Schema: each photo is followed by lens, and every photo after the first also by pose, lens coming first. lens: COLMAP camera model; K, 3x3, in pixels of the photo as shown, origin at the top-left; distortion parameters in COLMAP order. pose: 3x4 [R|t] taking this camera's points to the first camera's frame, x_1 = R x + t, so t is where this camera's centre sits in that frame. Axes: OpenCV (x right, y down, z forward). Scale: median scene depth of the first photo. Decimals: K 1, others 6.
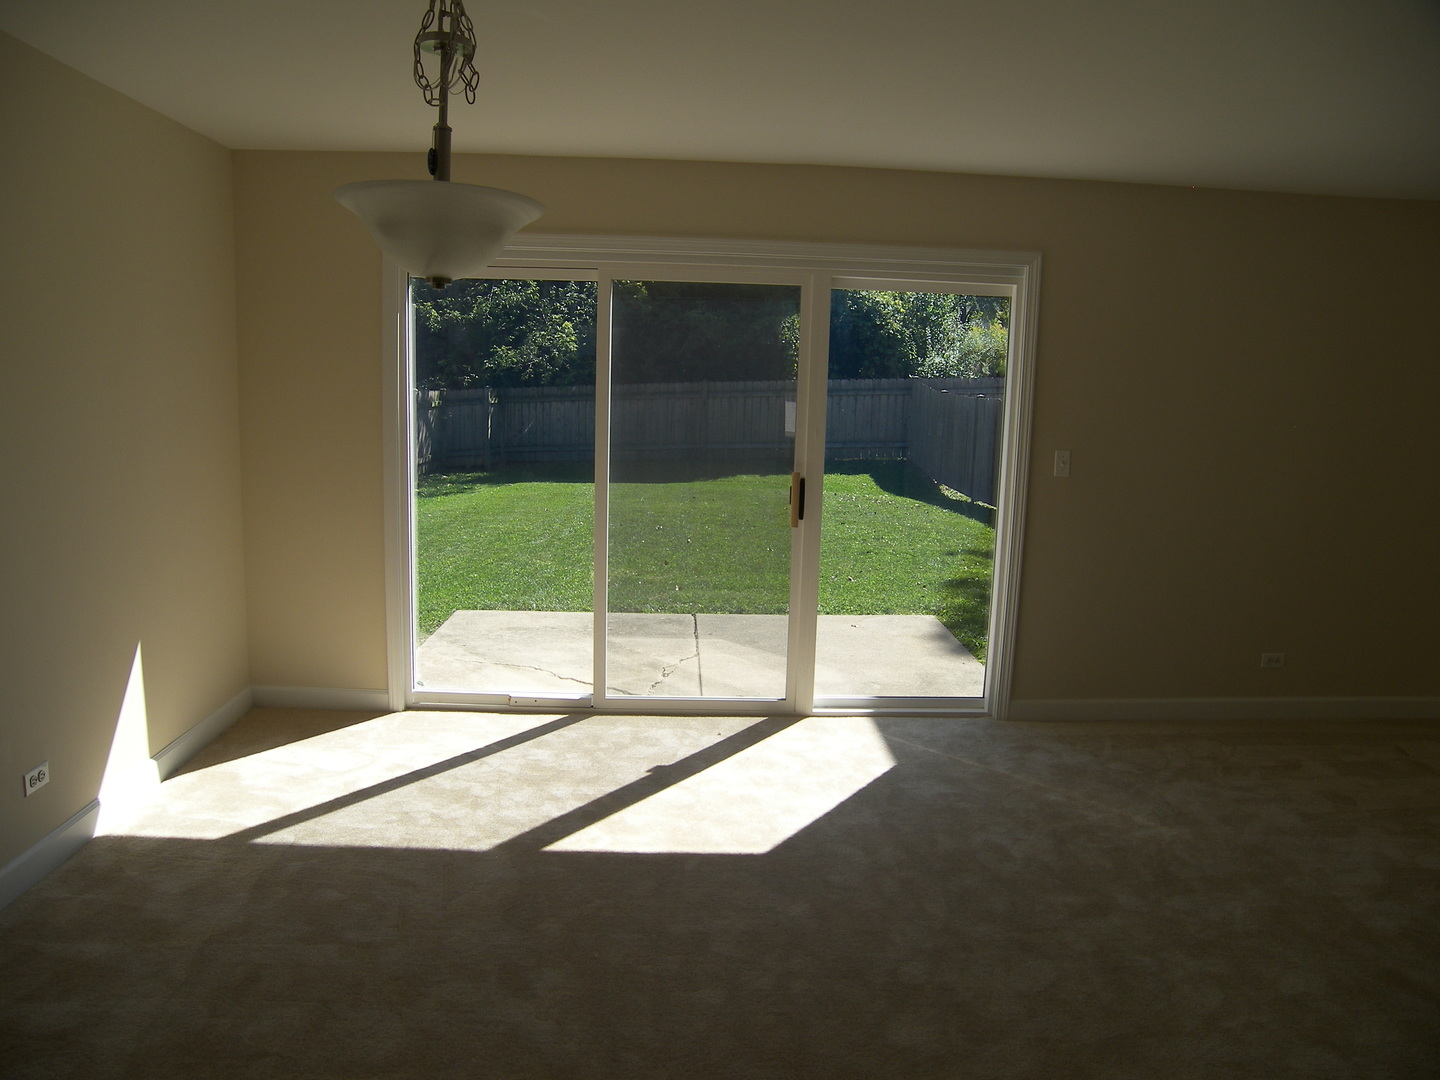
lens RADIAL K [[1015.7, 0, 718.1], [0, 1015.7, 547.2], [0, 0, 1]] dist [-0.103325, 0.056610]
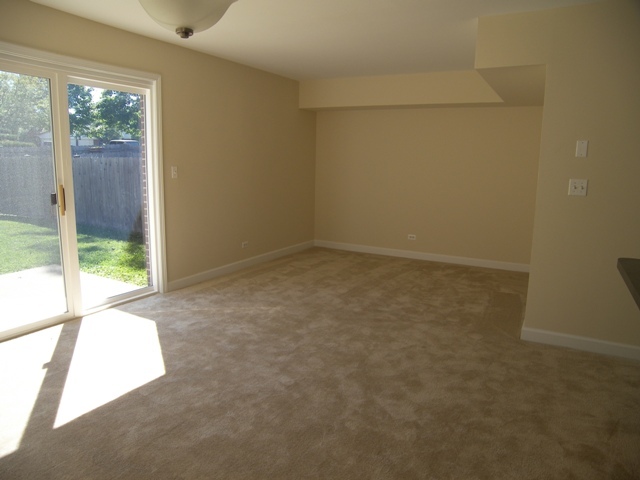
lens RADIAL K [[451.4, 0, 320.5], [0, 451.4, 226.2], [0, 0, 1]] dist [-0.103325, 0.056610]
pose [[0.526963, -0.137070, 0.838762, -0.076068], [0.136202, 0.987773, 0.075851, 0.000978], [-0.838904, 0.074271, 0.539189, 0.046770]]
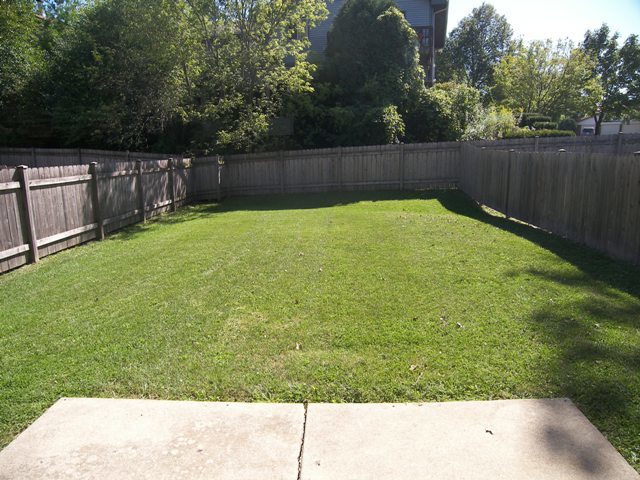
lens RADIAL K [[451.4, 0, 317.2], [0, 451.4, 255.0], [0, 0, 1]] dist [-0.103325, 0.056610]
pose [[0.996506, -0.020398, -0.080995, 0.007847], [0.026176, 0.997138, 0.070932, -0.035216], [0.079316, -0.072804, 0.994187, 0.222618]]
